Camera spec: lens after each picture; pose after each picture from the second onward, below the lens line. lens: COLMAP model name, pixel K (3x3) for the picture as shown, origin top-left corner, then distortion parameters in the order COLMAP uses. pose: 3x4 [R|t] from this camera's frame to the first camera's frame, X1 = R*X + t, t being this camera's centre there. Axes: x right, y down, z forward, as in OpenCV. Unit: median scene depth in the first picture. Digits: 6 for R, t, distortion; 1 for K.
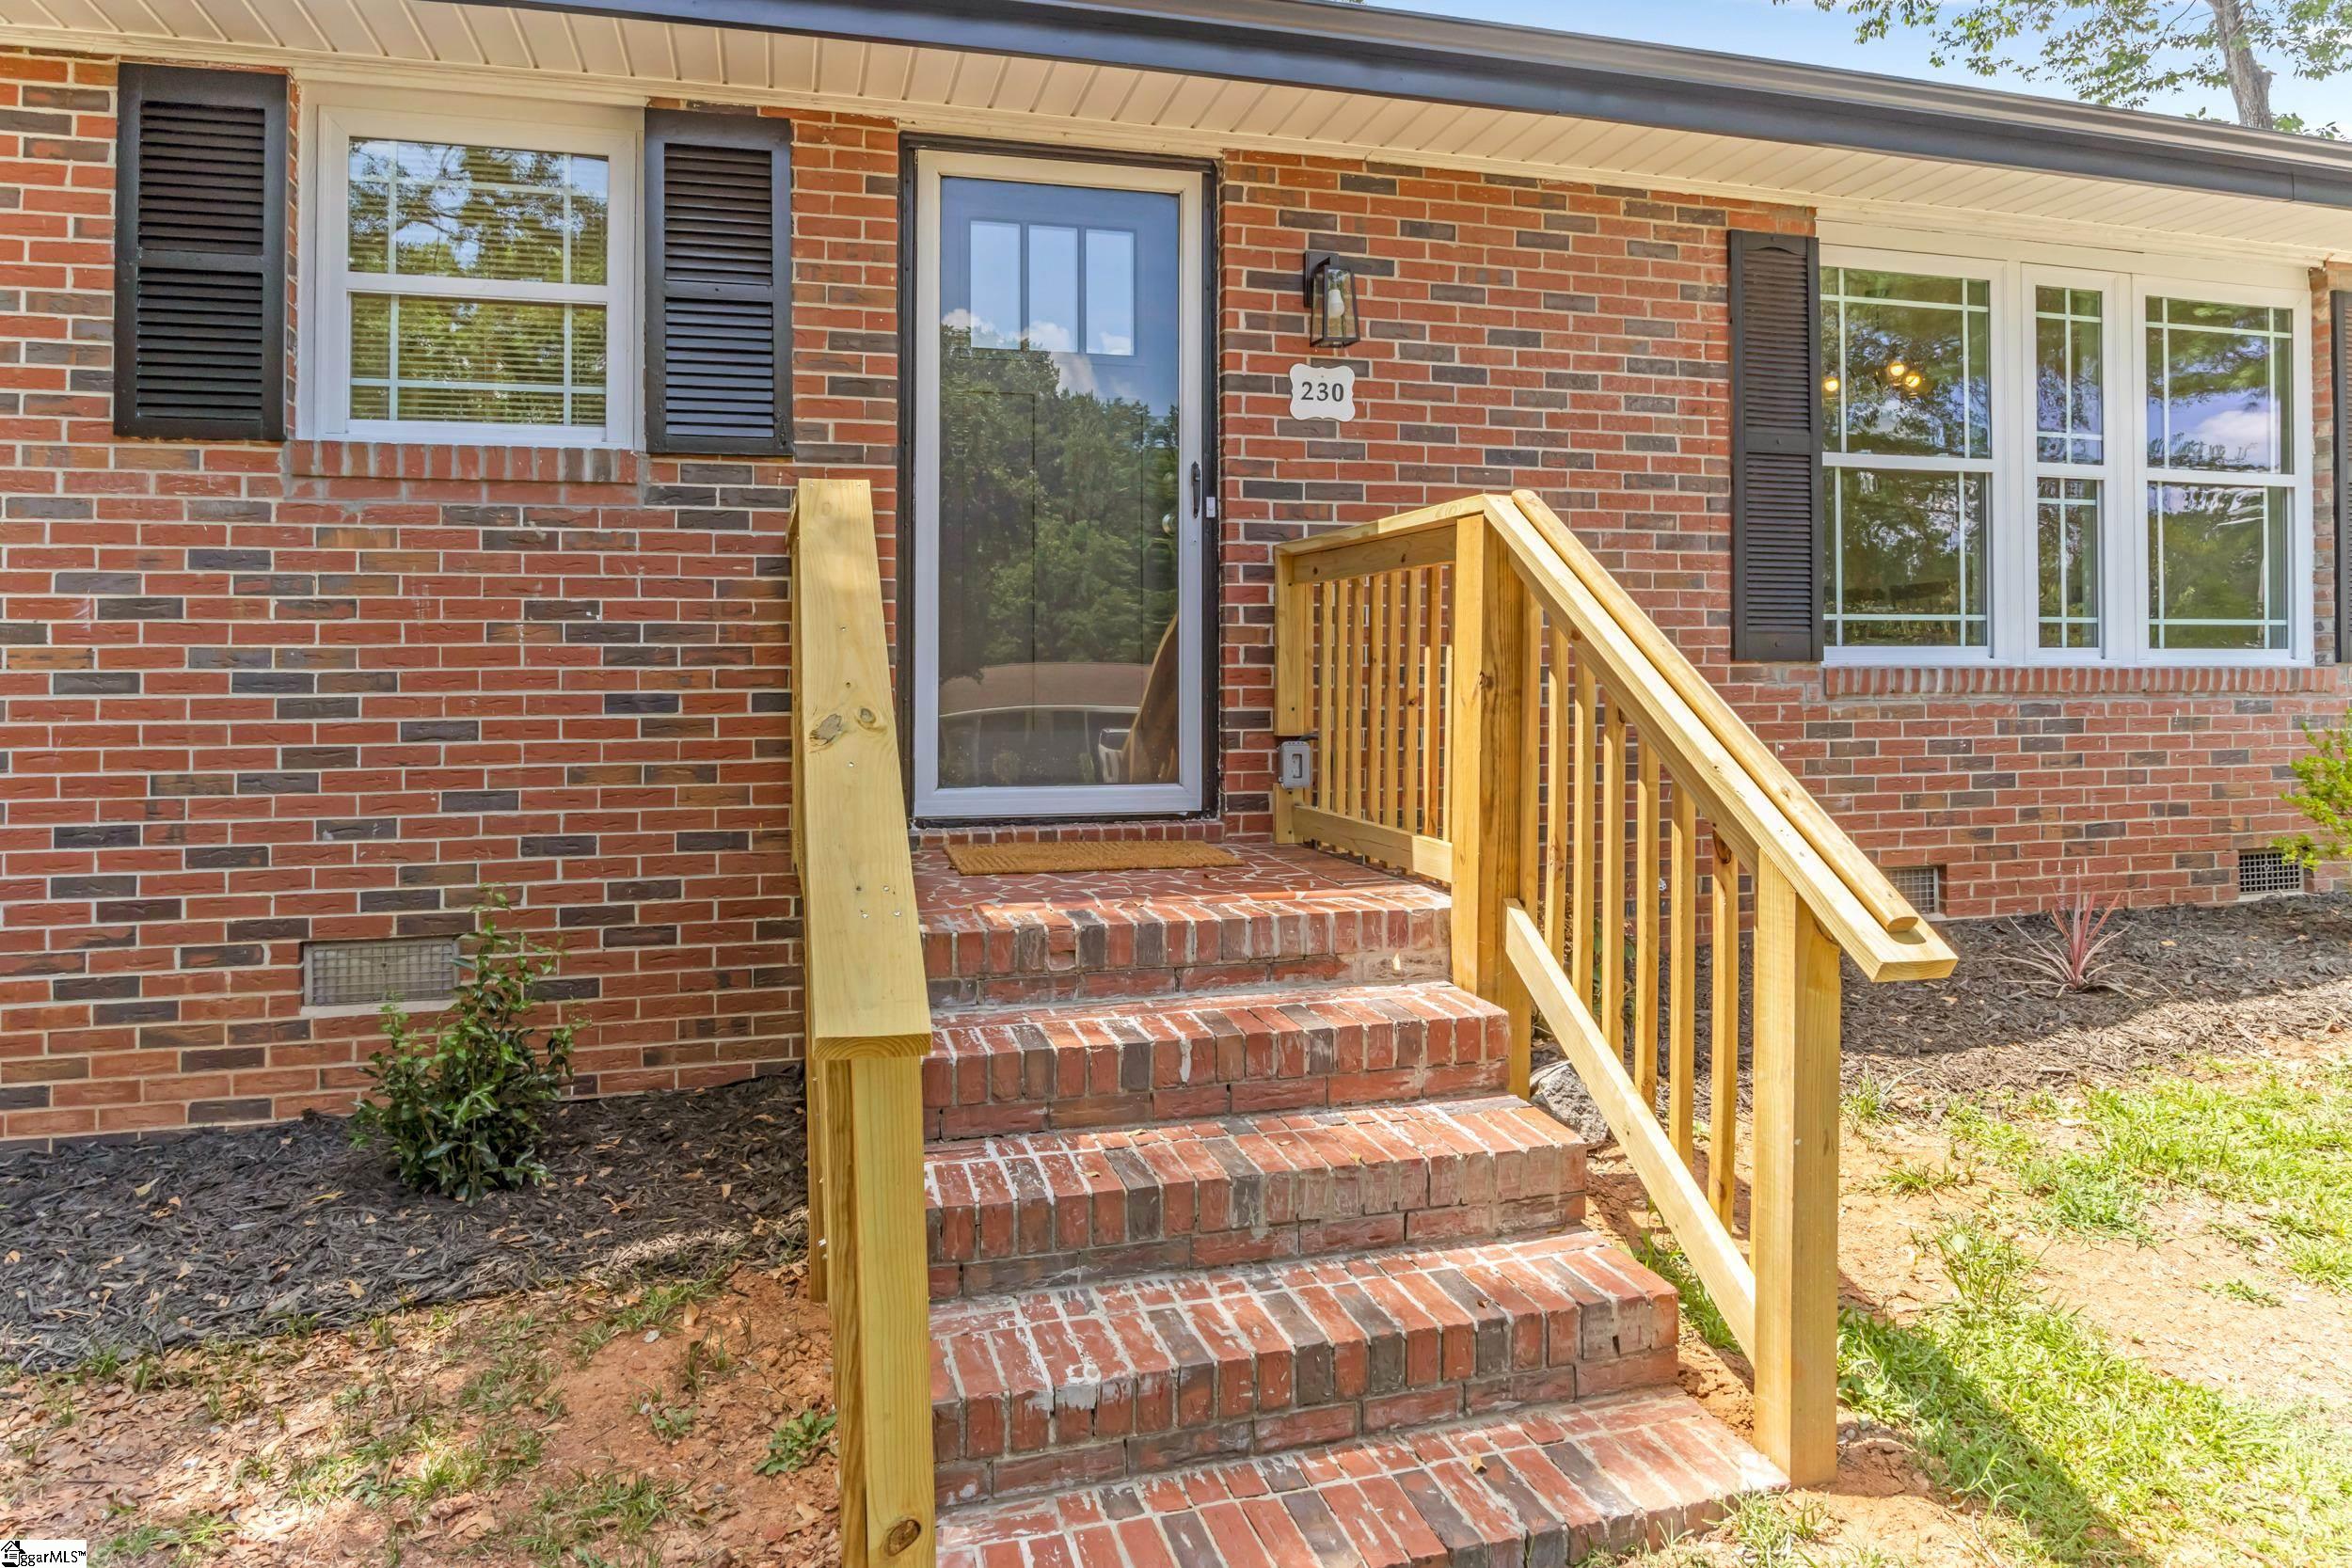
lens RADIAL K [[1480.5, 0, 1186.1], [0, 1480.5, 673.3], [0, 0, 1]] dist [-0.022804, 0.001925]
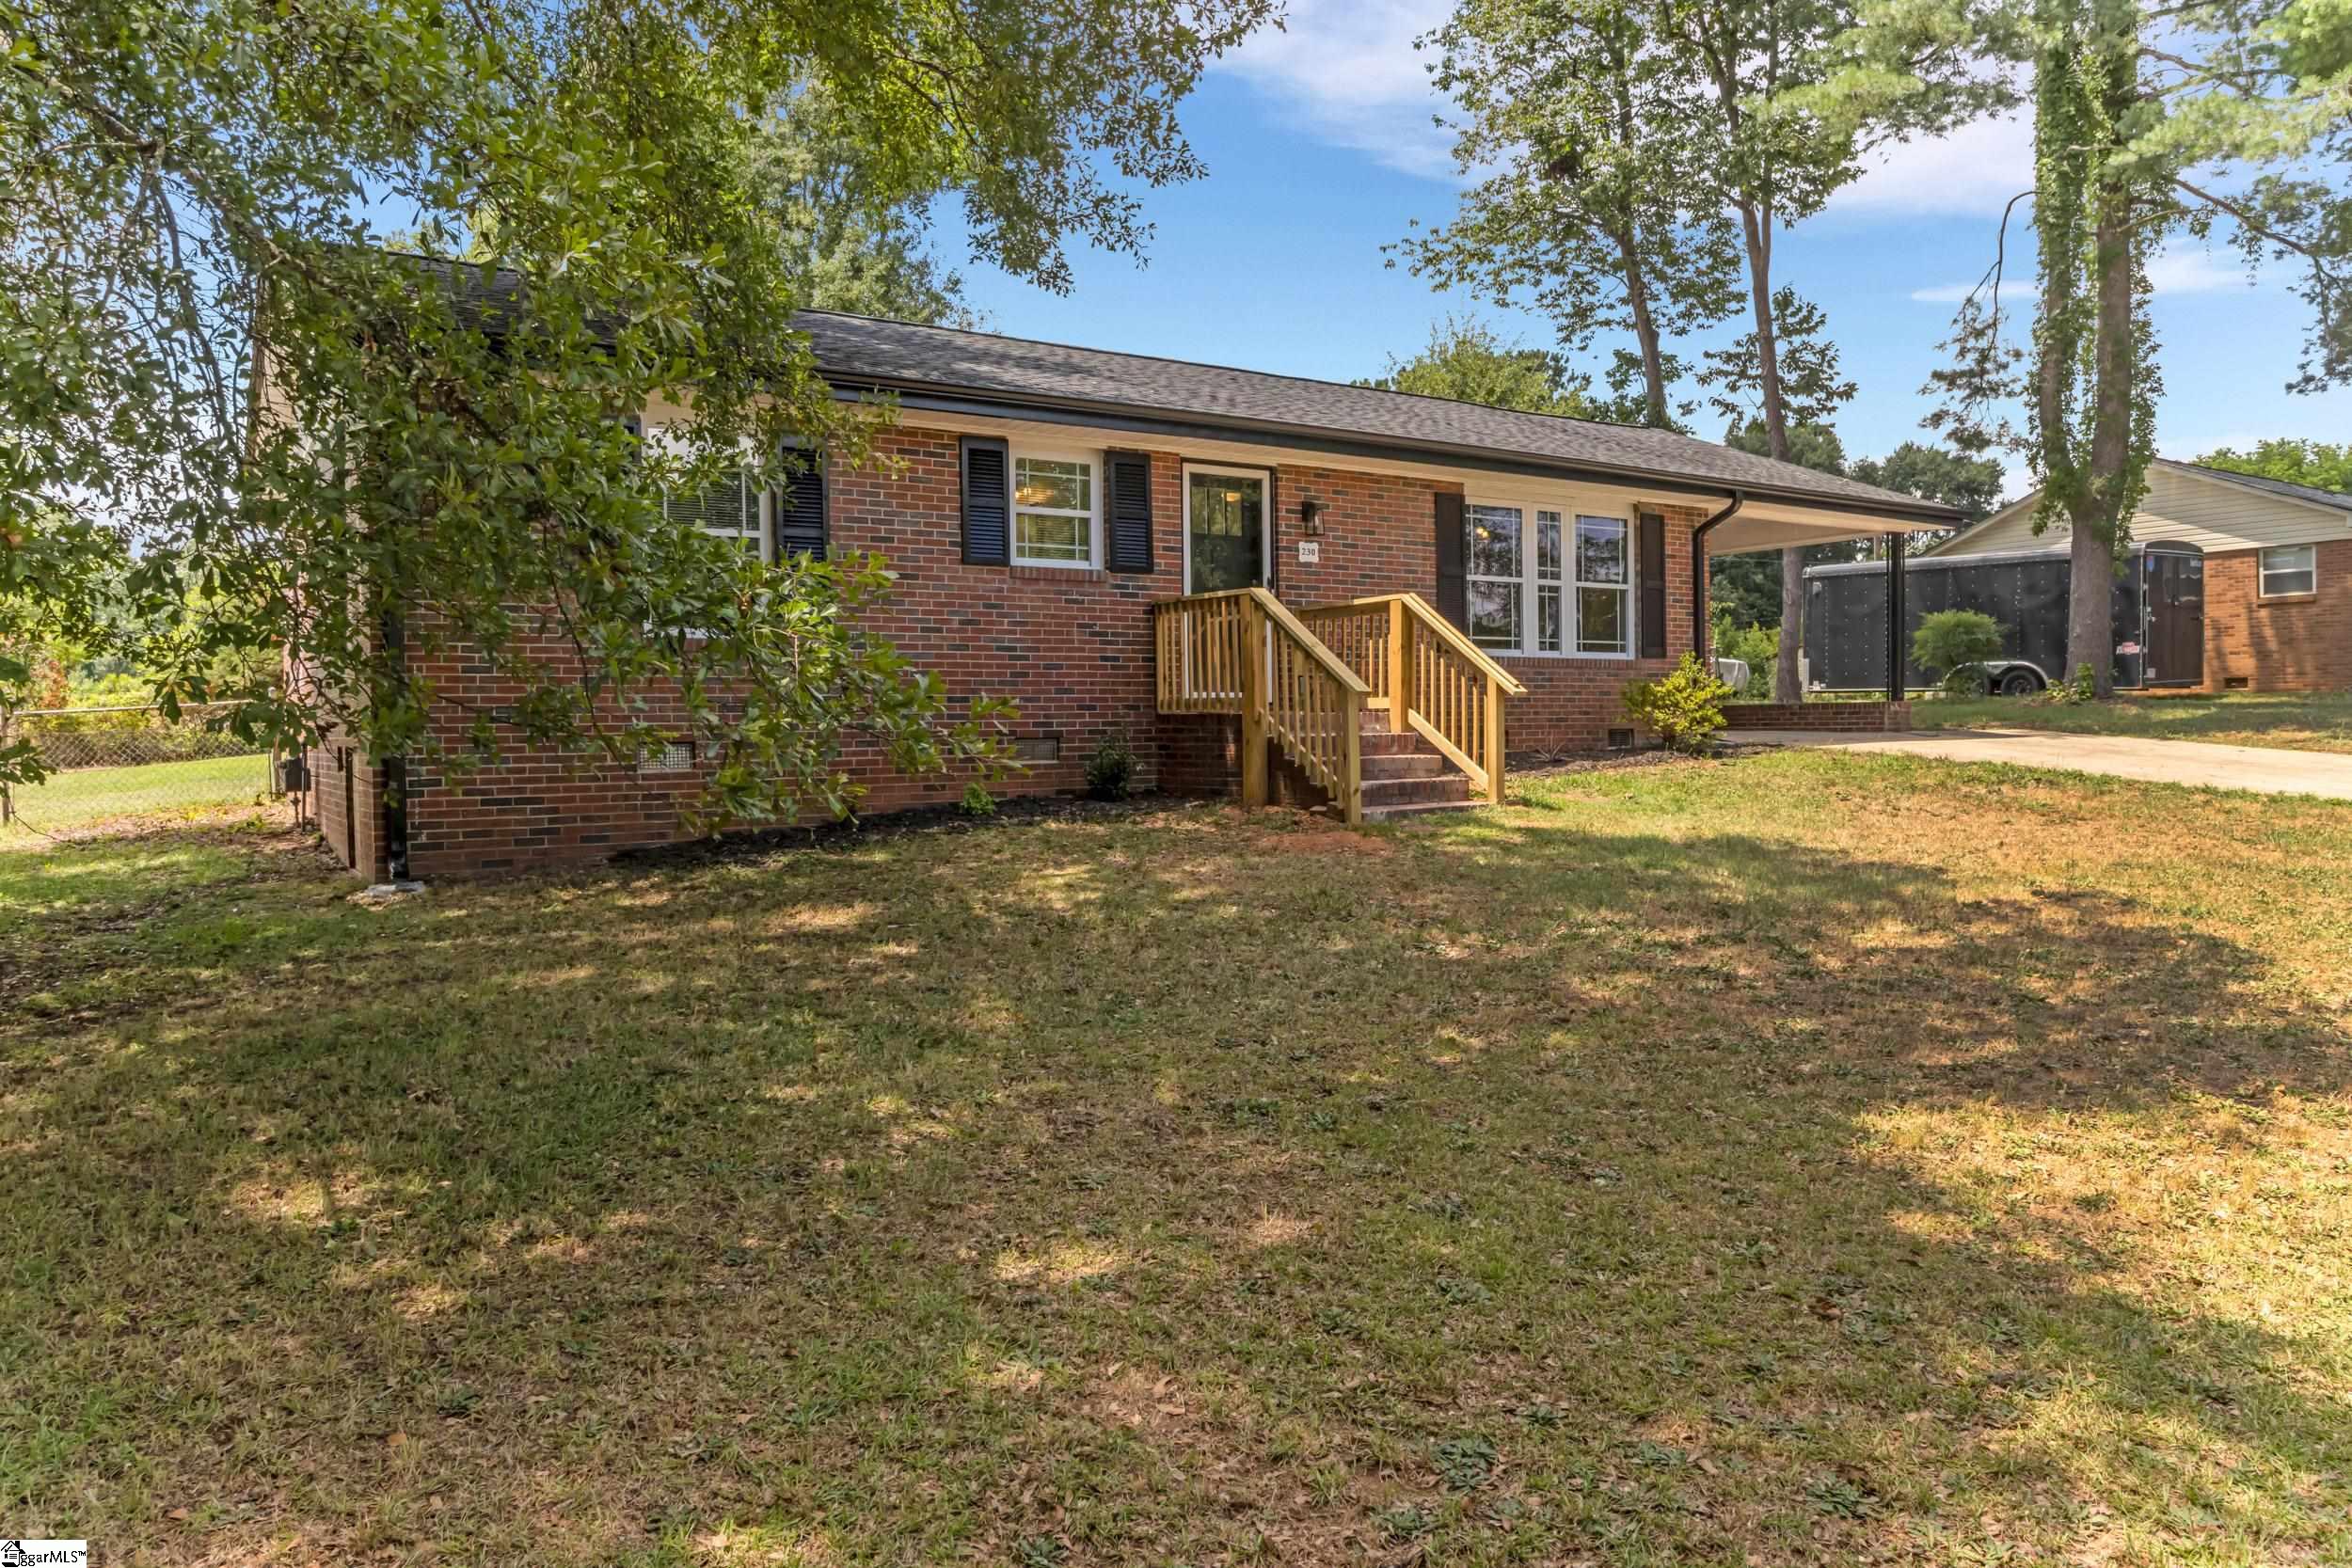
lens RADIAL K [[1518.1, 0, 1175.7], [0, 1518.1, 782.3], [0, 0, 1]] dist [0.003014, -0.000233]
pose [[0.955611, -0.018720, 0.294037, -1.000293], [0.009723, 0.999440, 0.032028, 0.149740], [-0.294471, -0.027748, 0.955257, -1.673324]]
